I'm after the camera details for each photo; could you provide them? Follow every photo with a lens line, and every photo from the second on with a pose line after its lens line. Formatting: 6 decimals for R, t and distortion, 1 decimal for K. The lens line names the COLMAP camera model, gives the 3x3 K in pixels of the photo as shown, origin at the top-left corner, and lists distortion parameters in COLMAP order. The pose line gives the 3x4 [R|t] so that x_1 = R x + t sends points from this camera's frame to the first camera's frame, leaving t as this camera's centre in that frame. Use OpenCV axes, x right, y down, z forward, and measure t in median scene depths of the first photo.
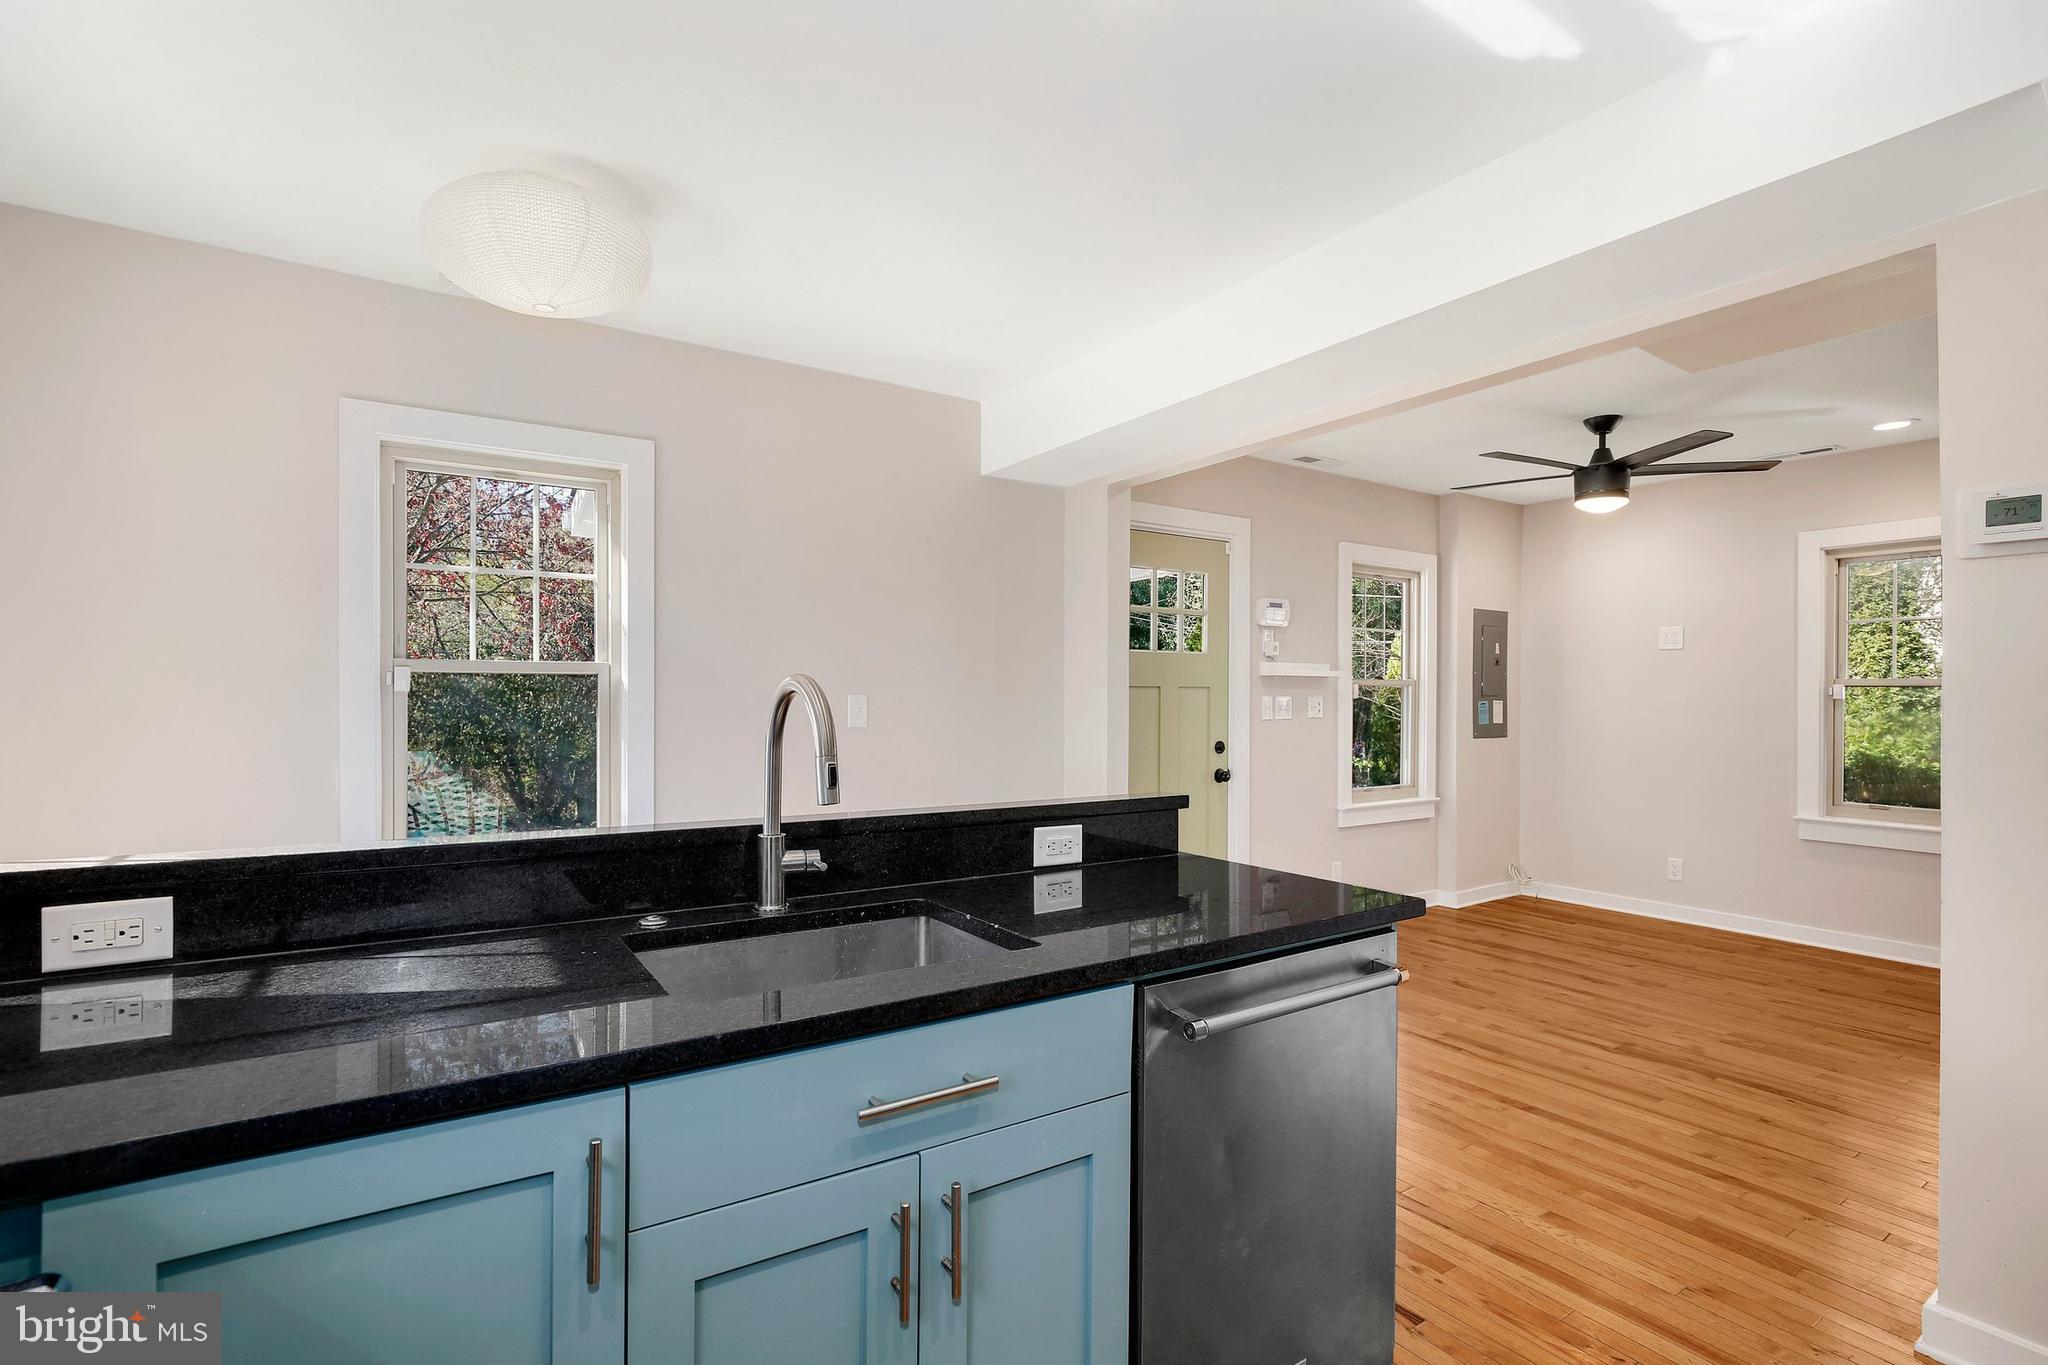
lens RADIAL K [[957.5, 0, 1056.4], [0, 957.5, 688.2], [0, 0, 1]] dist [-0.024198, 0.003707]
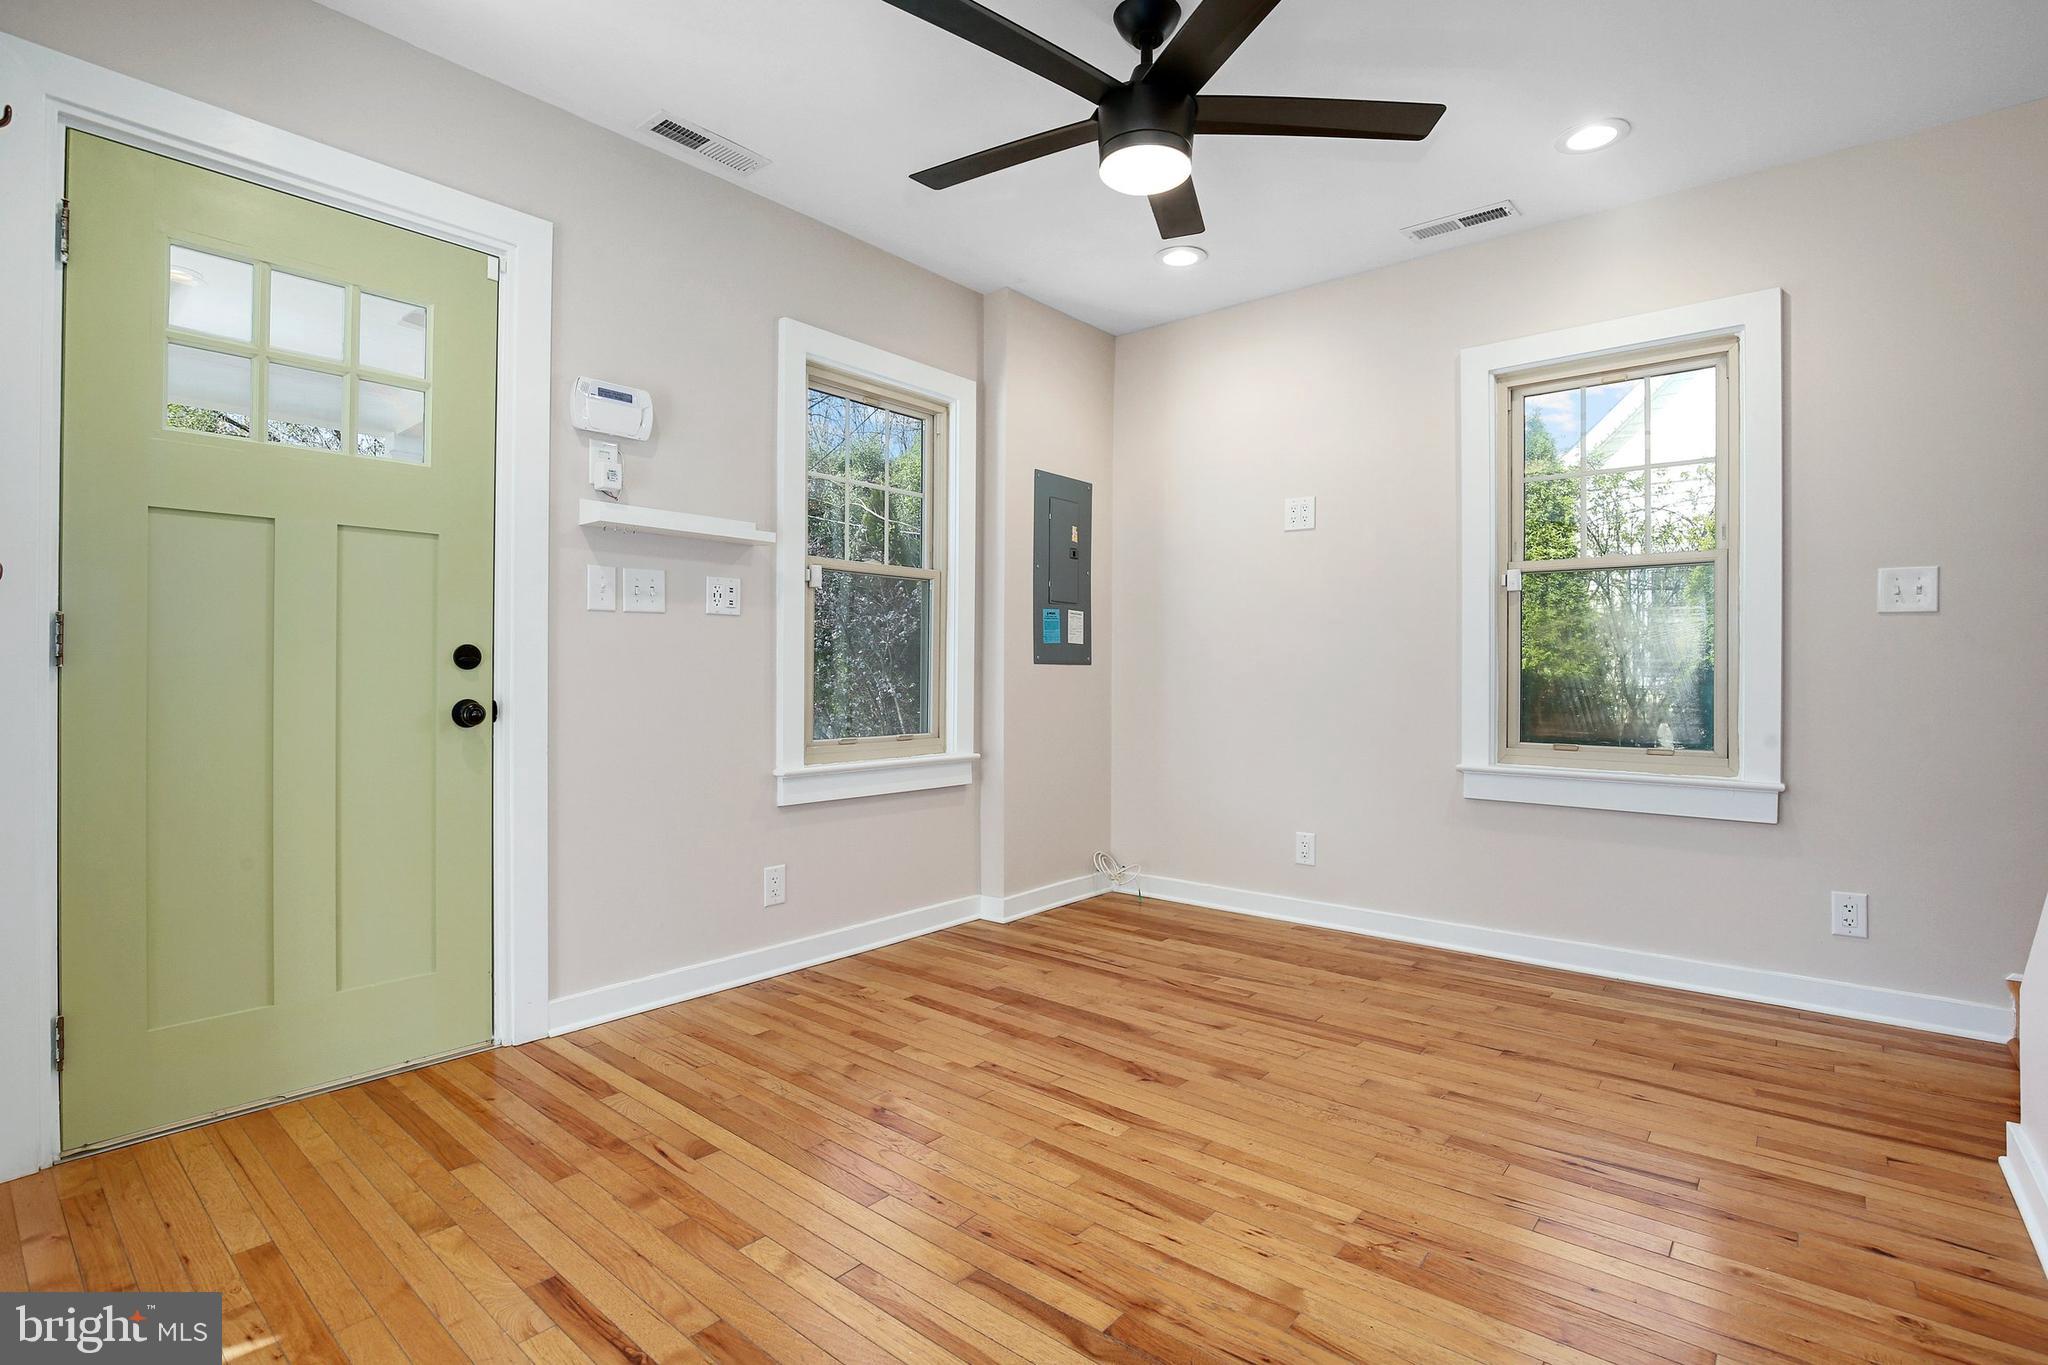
lens RADIAL K [[957.5, 0, 1037.4], [0, 957.5, 663.8], [0, 0, 1]] dist [-0.024198, 0.003707]
pose [[0.964583, -0.001165, 0.263778, 0.325718], [0.001700, 0.999997, -0.001801, 0.066830], [-0.263775, 0.002185, 0.964582, 0.439530]]
